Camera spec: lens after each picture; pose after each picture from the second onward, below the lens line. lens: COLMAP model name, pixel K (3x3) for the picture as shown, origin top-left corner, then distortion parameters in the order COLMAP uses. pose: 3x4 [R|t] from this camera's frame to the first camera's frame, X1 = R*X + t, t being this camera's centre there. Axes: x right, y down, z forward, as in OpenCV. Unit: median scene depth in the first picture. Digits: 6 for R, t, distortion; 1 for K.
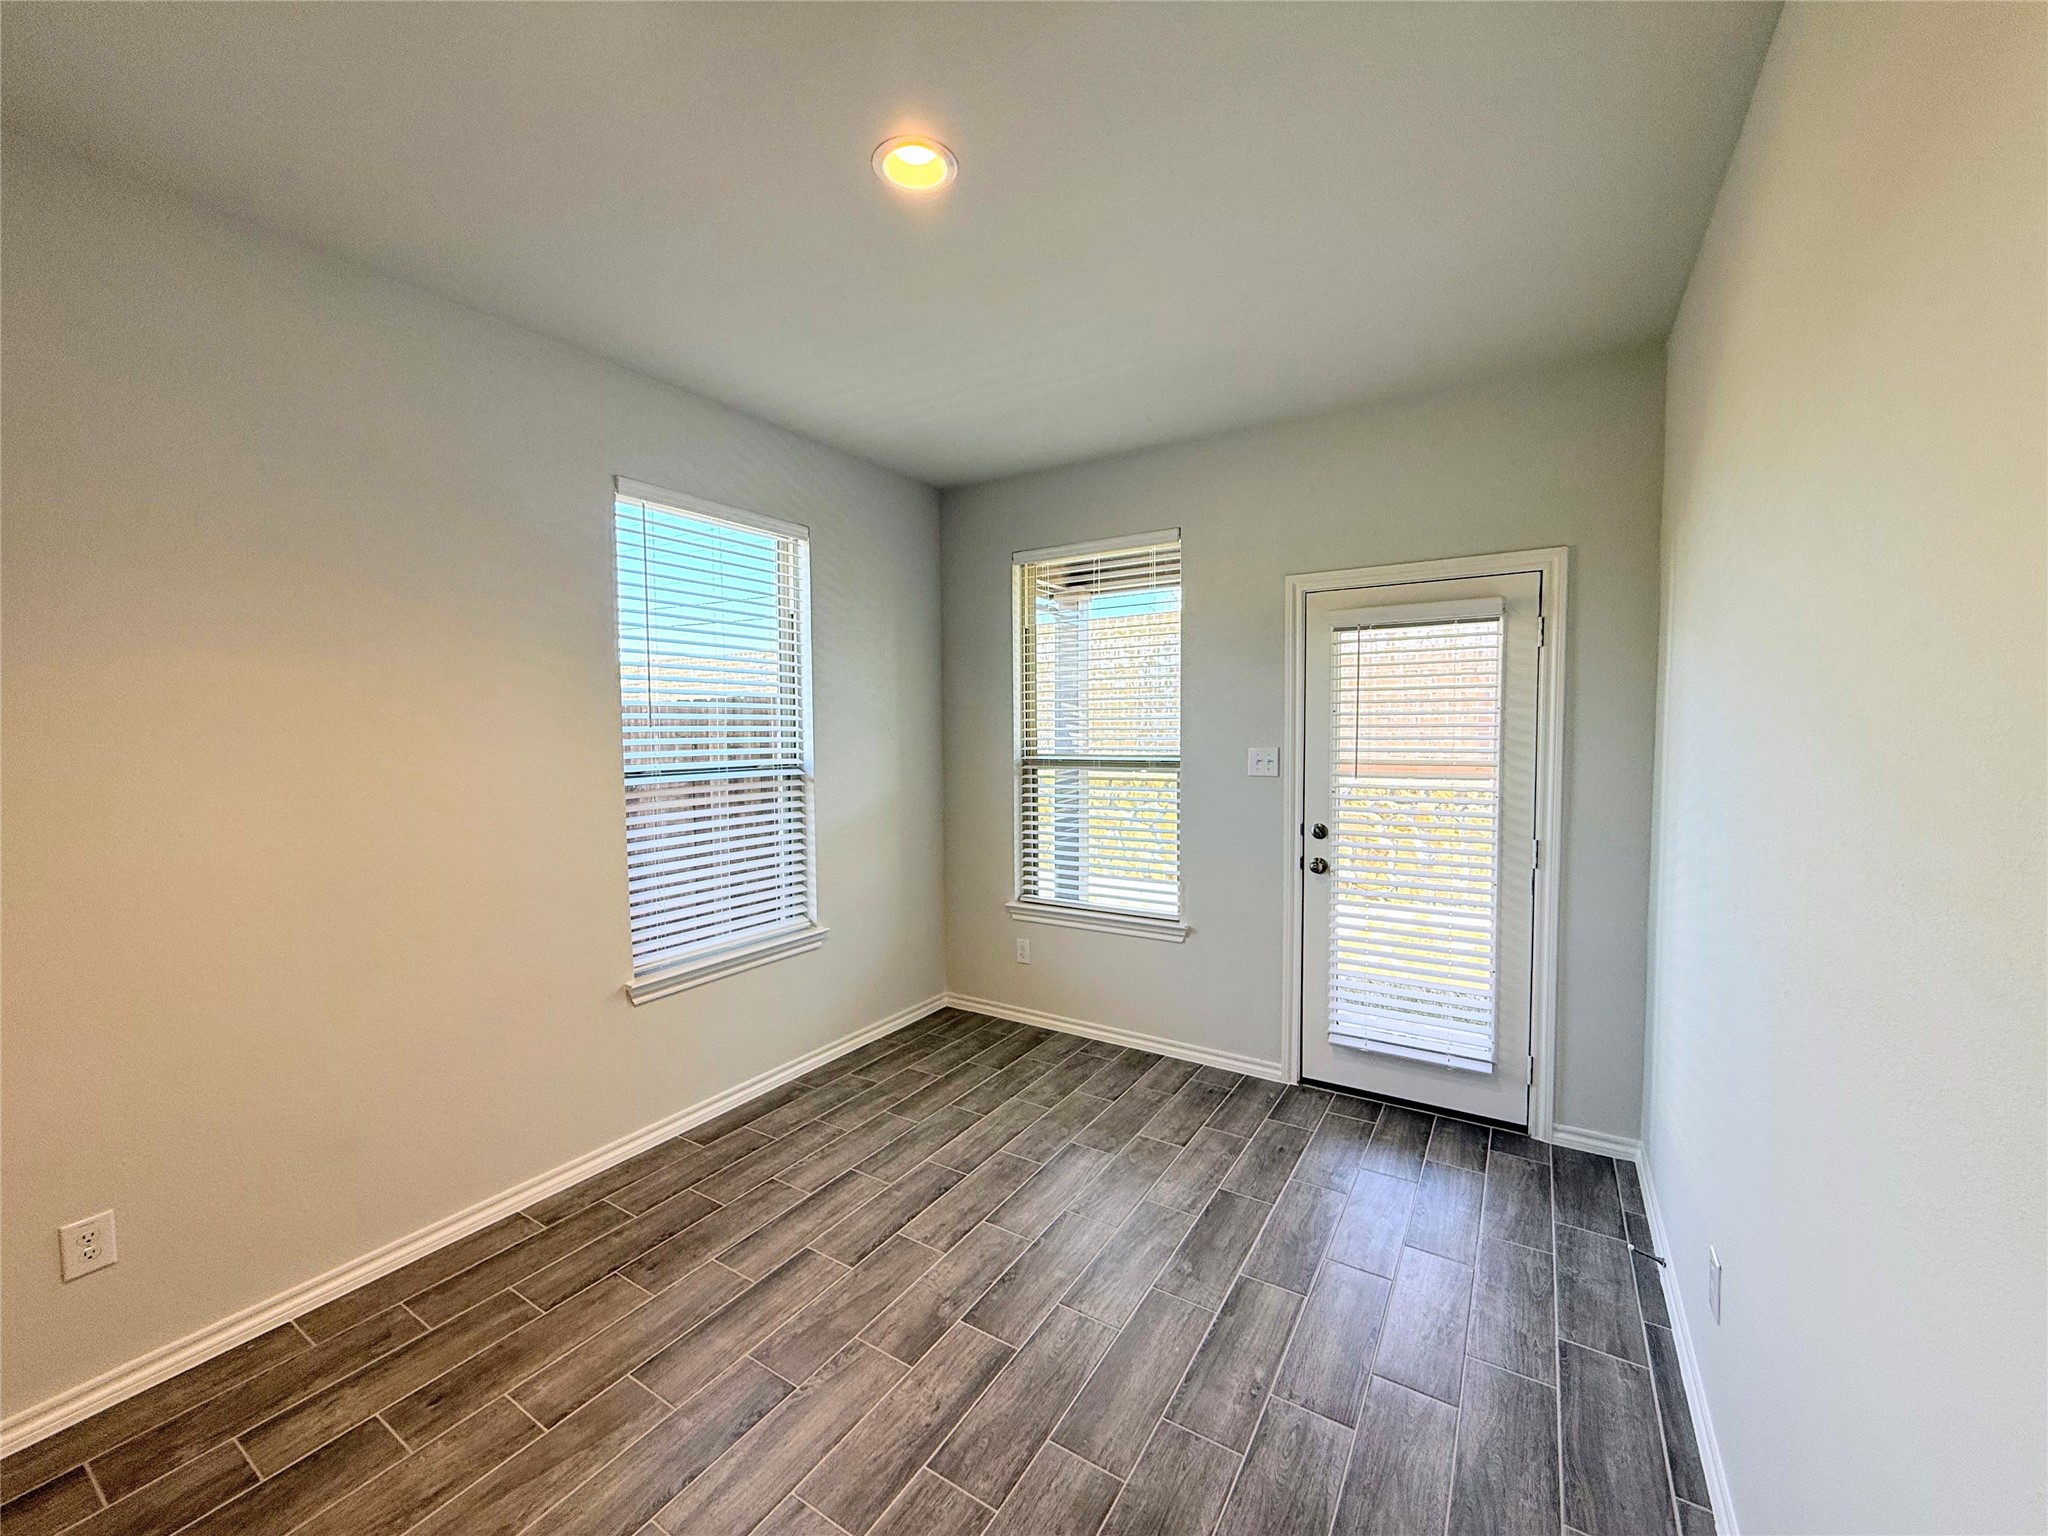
lens RADIAL K [[817.2, 0, 1025.7], [0, 817.2, 762.0], [0, 0, 1]] dist [-0.005335, 0.002379]
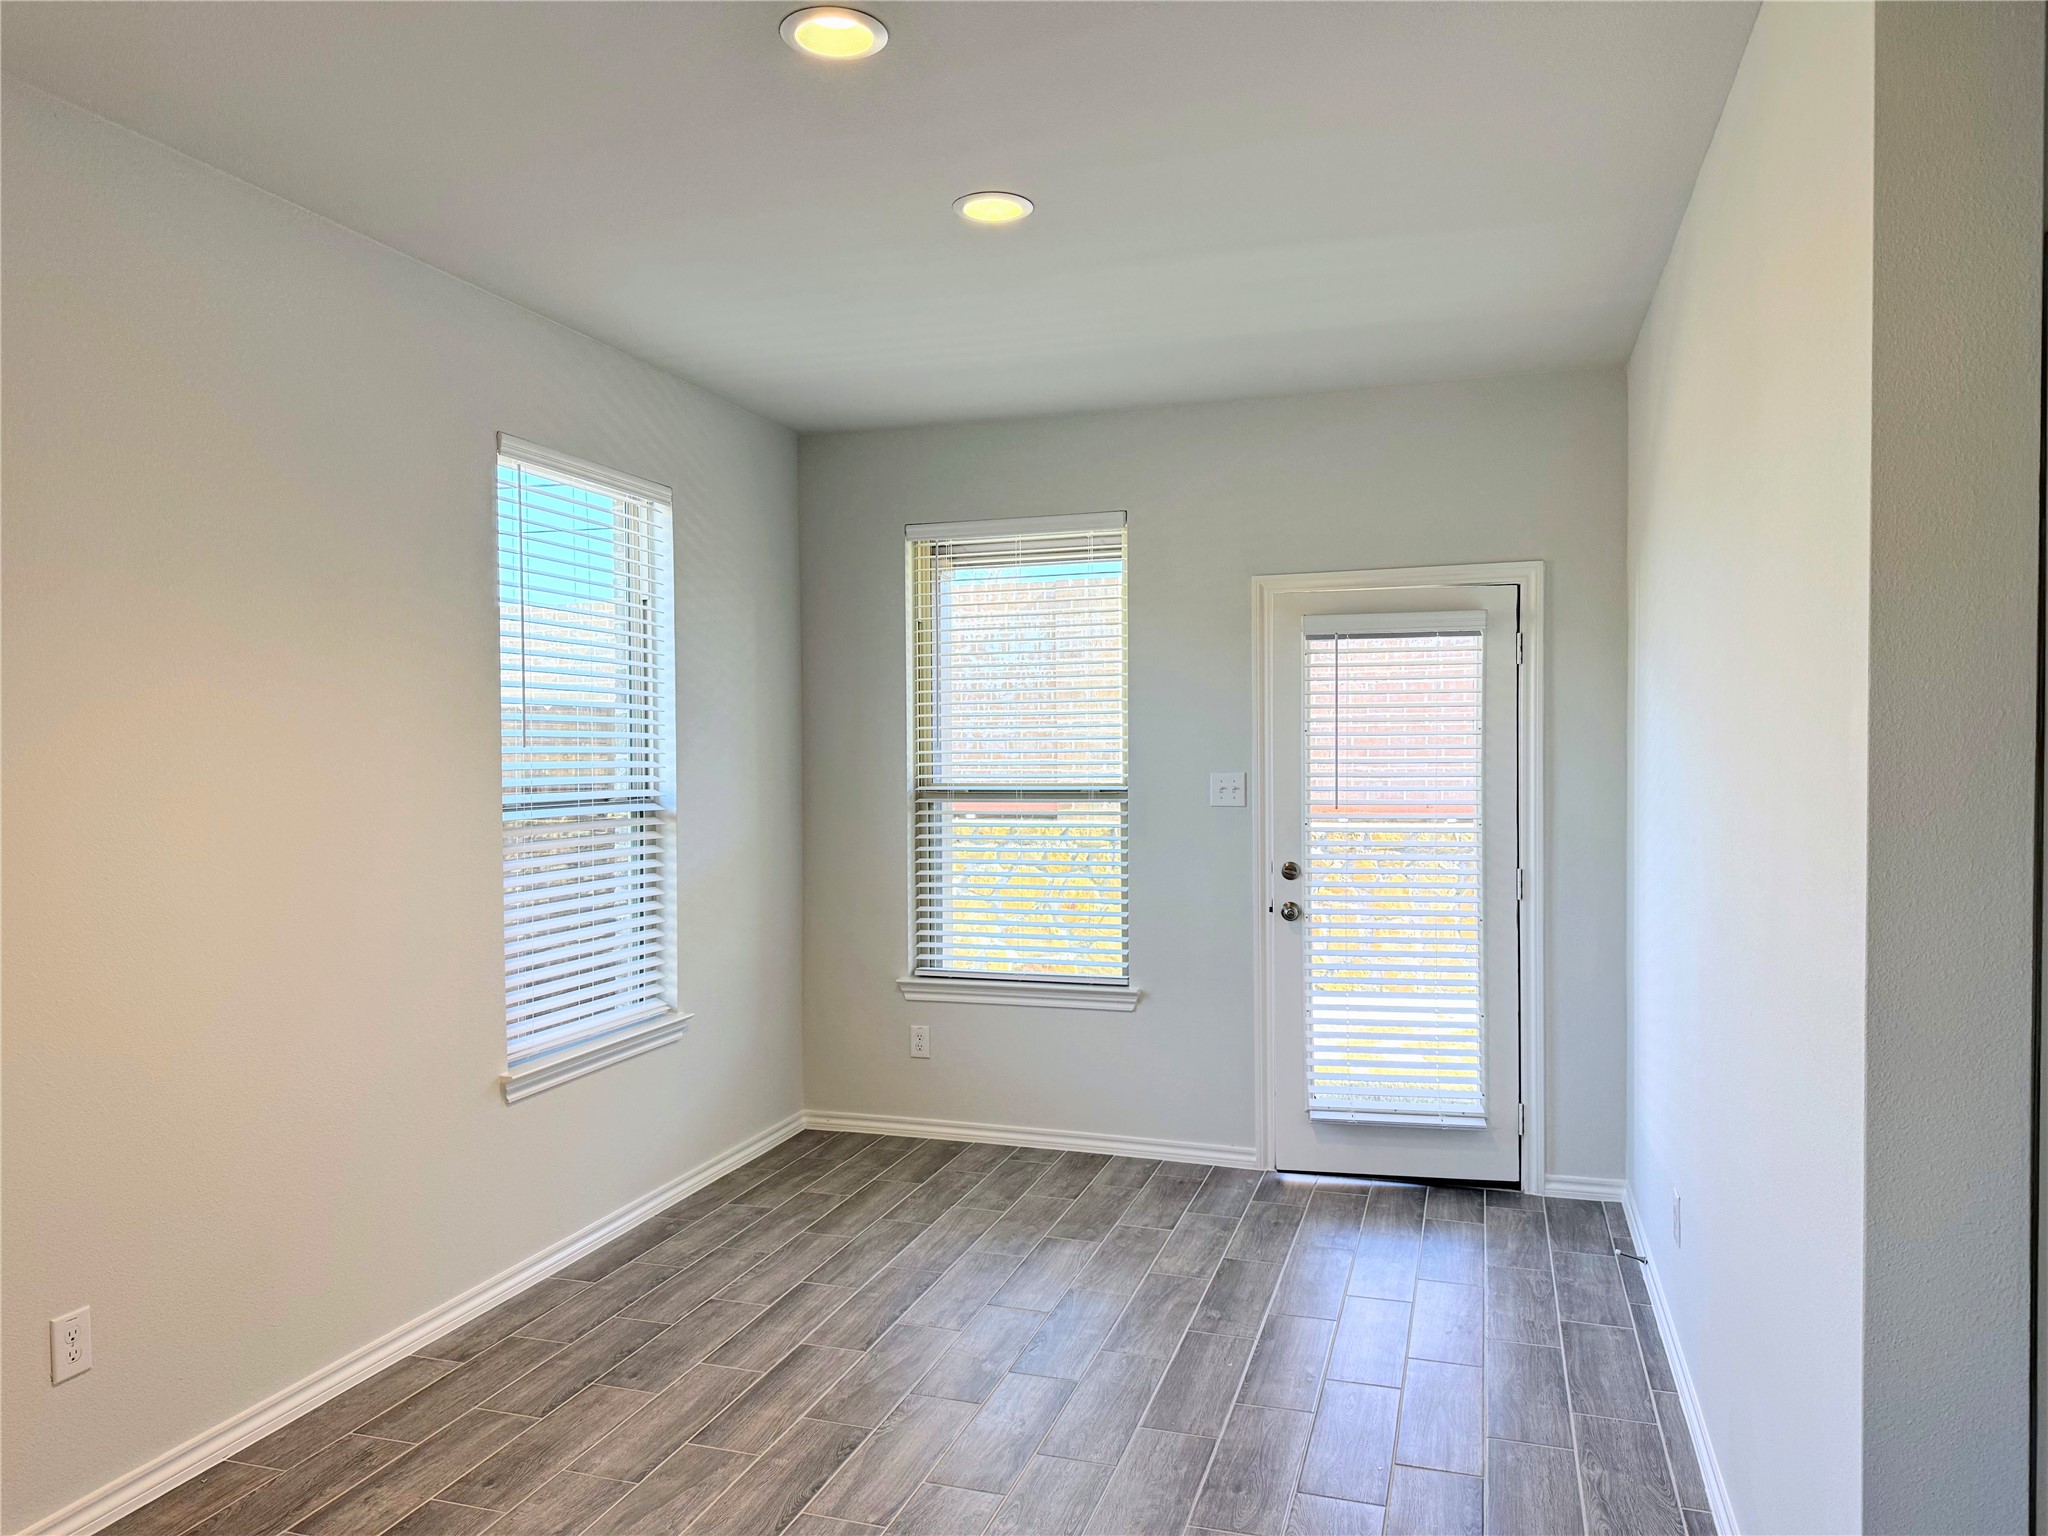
lens RADIAL K [[1511.8, 0, 1008.7], [0, 1511.8, 750.3], [0, 0, 1]] dist [0.040466, -0.053455]
pose [[0.966633, 0.001717, 0.256159, -0.382669], [0.009260, 0.999090, -0.041641, 0.025510], [-0.255998, 0.042624, 0.965737, -0.530981]]
